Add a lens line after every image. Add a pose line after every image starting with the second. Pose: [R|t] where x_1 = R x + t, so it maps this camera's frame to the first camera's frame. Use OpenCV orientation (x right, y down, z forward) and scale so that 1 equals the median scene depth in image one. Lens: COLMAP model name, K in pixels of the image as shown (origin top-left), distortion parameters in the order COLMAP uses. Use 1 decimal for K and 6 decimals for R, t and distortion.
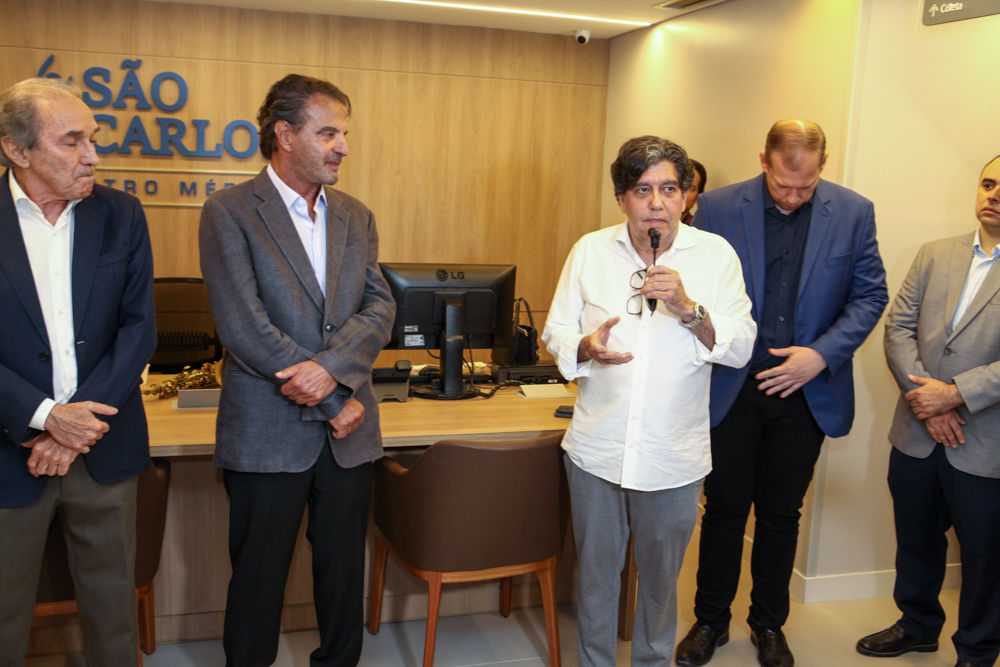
lens RADIAL K [[992.8, 0, 490.0], [0, 992.8, 327.4], [0, 0, 1]] dist [-0.056258, 0.122576]
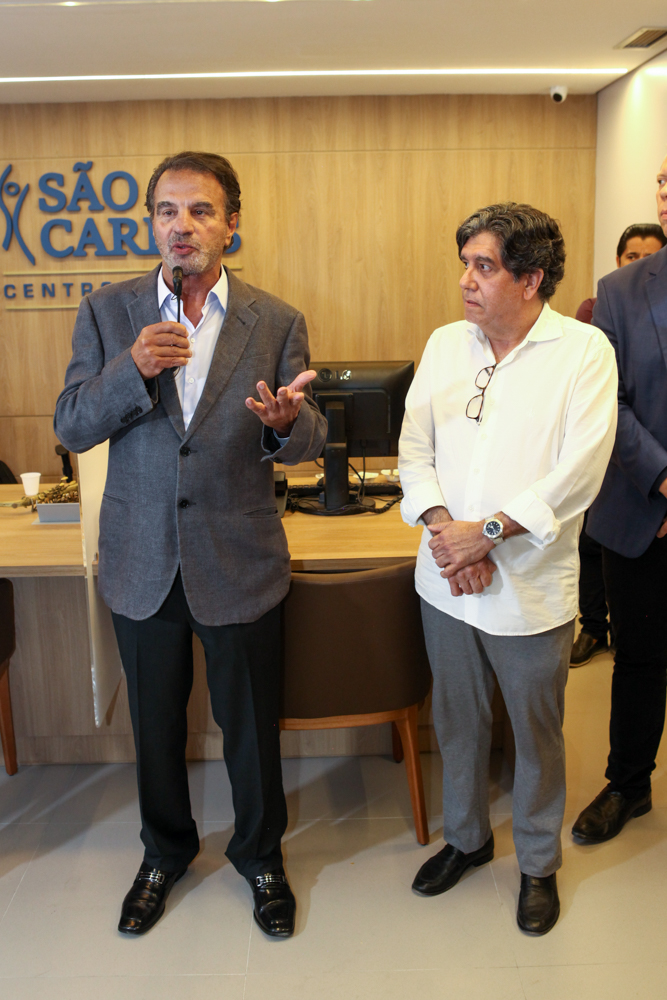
lens RADIAL K [[1004.2, 0, 344.4], [0, 1004.2, 428.1], [0, 0, 1]] dist [-0.105539, 0.184174]
pose [[0.964464, -0.011932, -0.263945, 0.151292], [0.015803, 0.999796, 0.012549, -0.011563], [0.263742, -0.016274, 0.964456, 0.099509]]
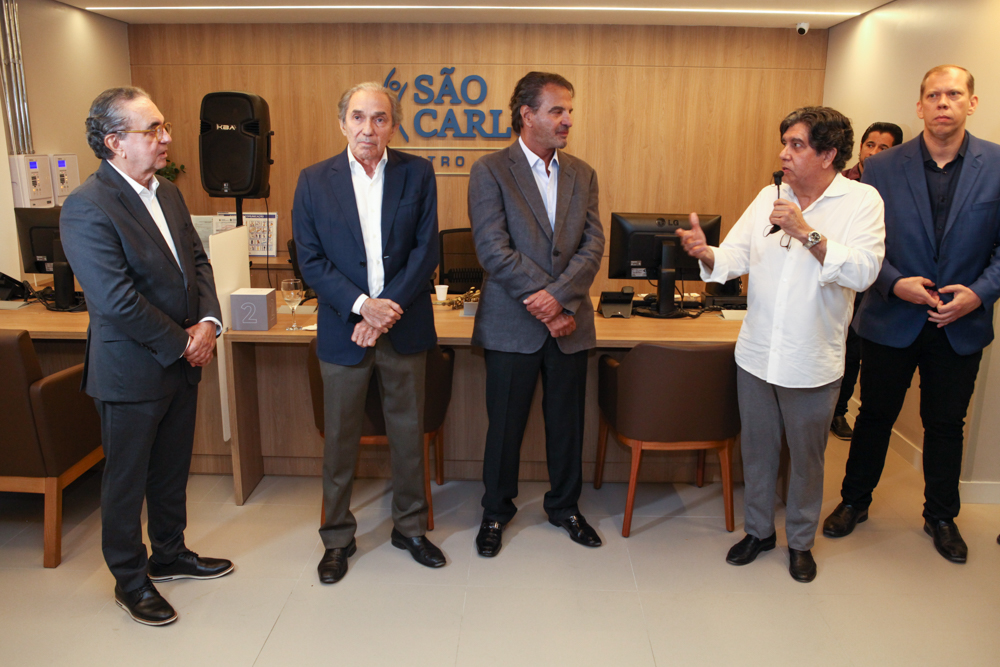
lens RADIAL K [[811.4, 0, 498.6], [0, 811.4, 338.0], [0, 0, 1]] dist [-0.097628, 0.102856]
pose [[0.952083, 0.042706, -0.302845, 0.055216], [-0.021582, 0.997116, 0.072759, 0.018874], [0.305079, -0.062736, 0.950258, -0.056049]]
